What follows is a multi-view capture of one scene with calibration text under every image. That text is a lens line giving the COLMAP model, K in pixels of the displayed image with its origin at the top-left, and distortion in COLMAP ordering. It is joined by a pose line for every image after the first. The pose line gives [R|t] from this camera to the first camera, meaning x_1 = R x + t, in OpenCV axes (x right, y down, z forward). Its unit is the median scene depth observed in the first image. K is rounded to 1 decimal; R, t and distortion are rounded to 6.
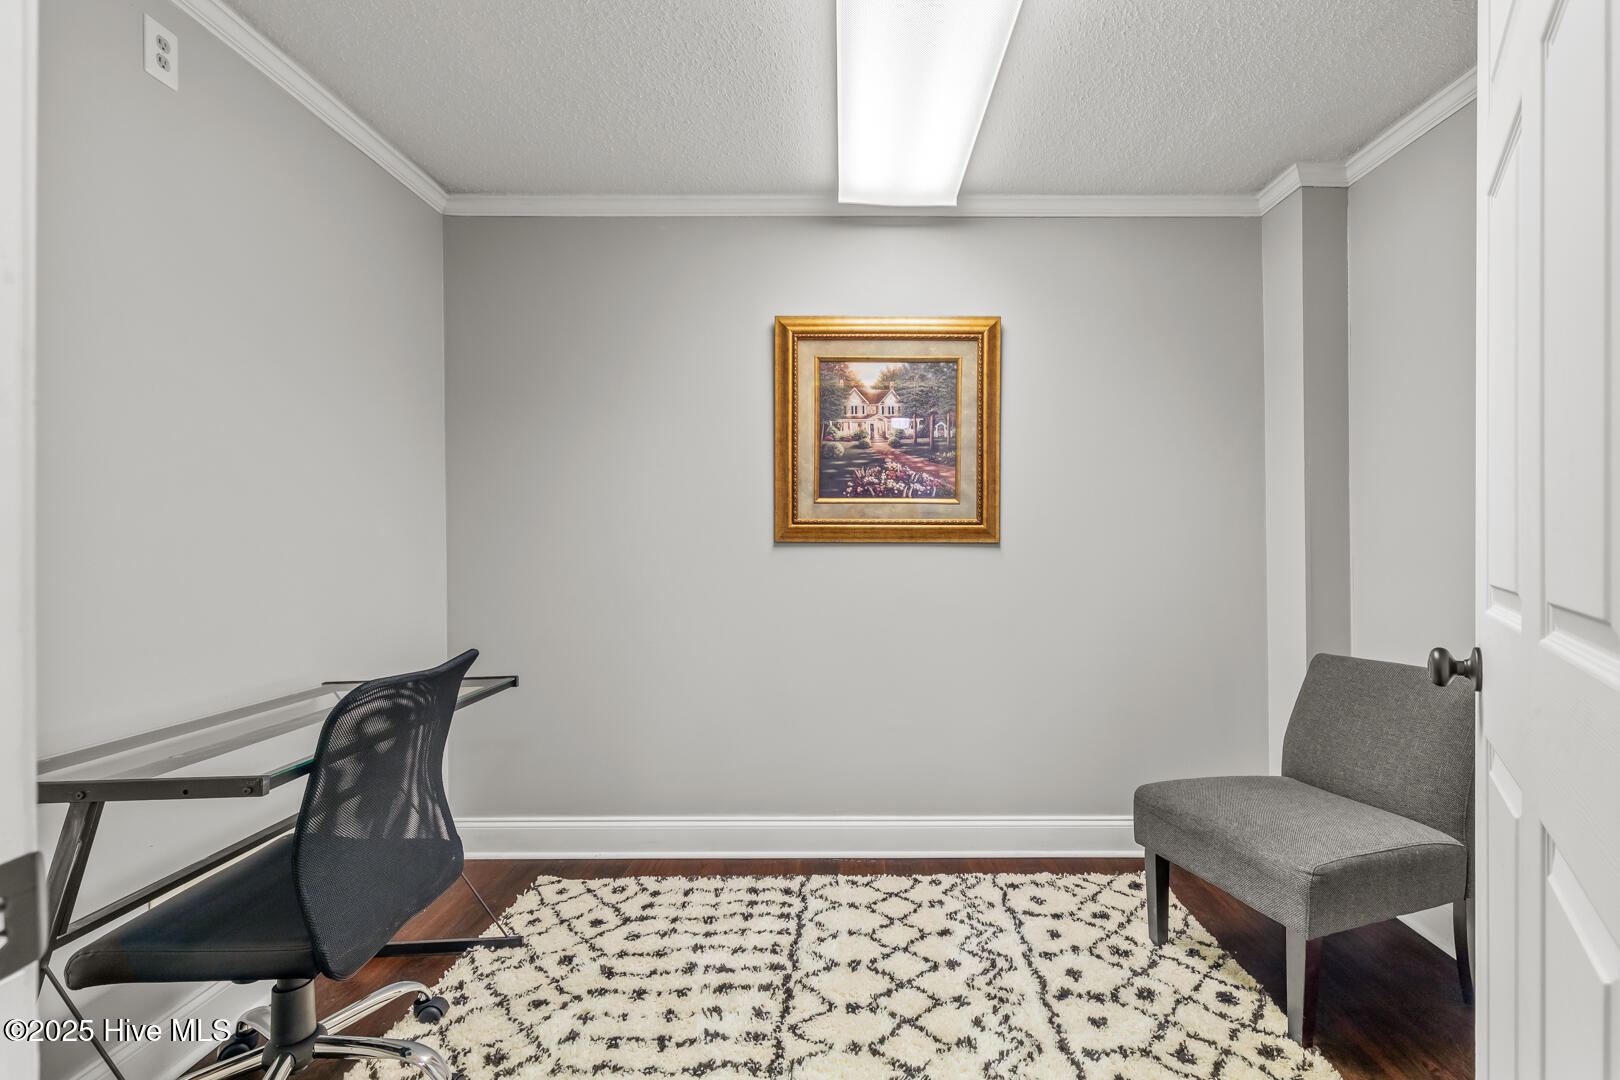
lens RADIAL K [[720.3, 0, 812.3], [0, 720.3, 546.7], [0, 0, 1]] dist [0.008044, -0.002265]
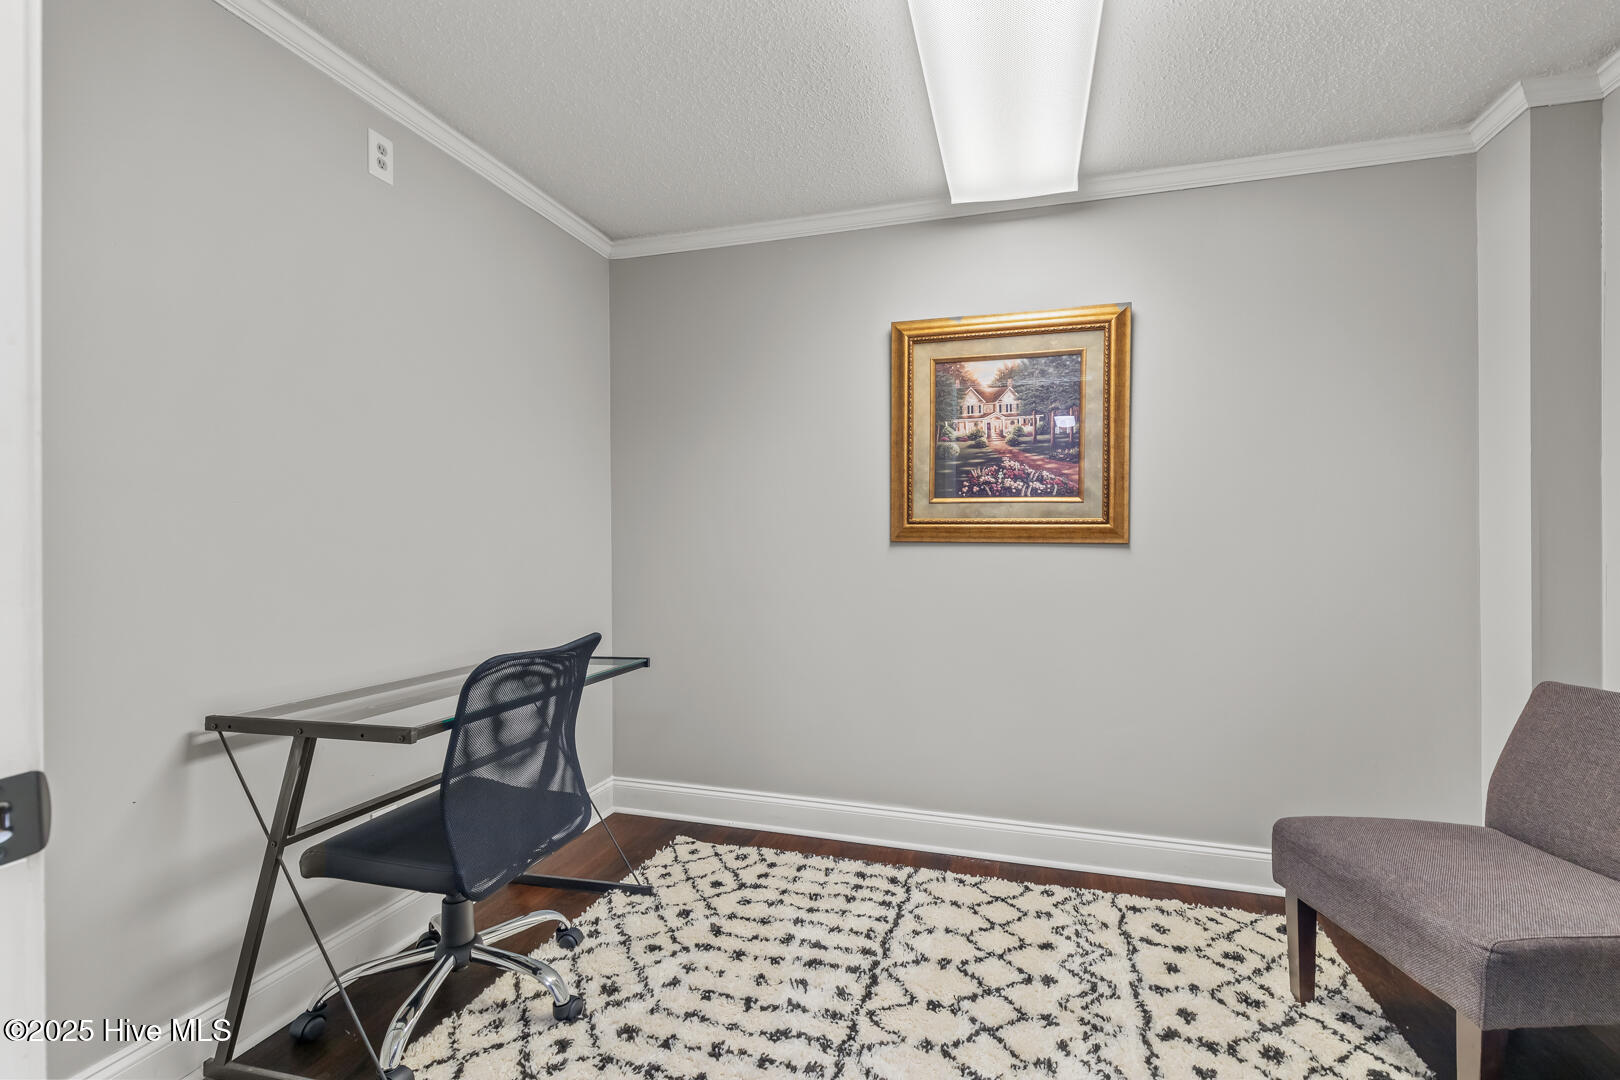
lens RADIAL K [[680.6, 0, 805.8], [0, 680.6, 548.3], [0, 0, 1]] dist [0.008090, -0.001325]
pose [[0.961532, 0.006757, -0.274611, 0.129891], [-0.005639, 0.999972, 0.004858, -0.000887], [0.274636, -0.003123, 0.961543, 0.036430]]
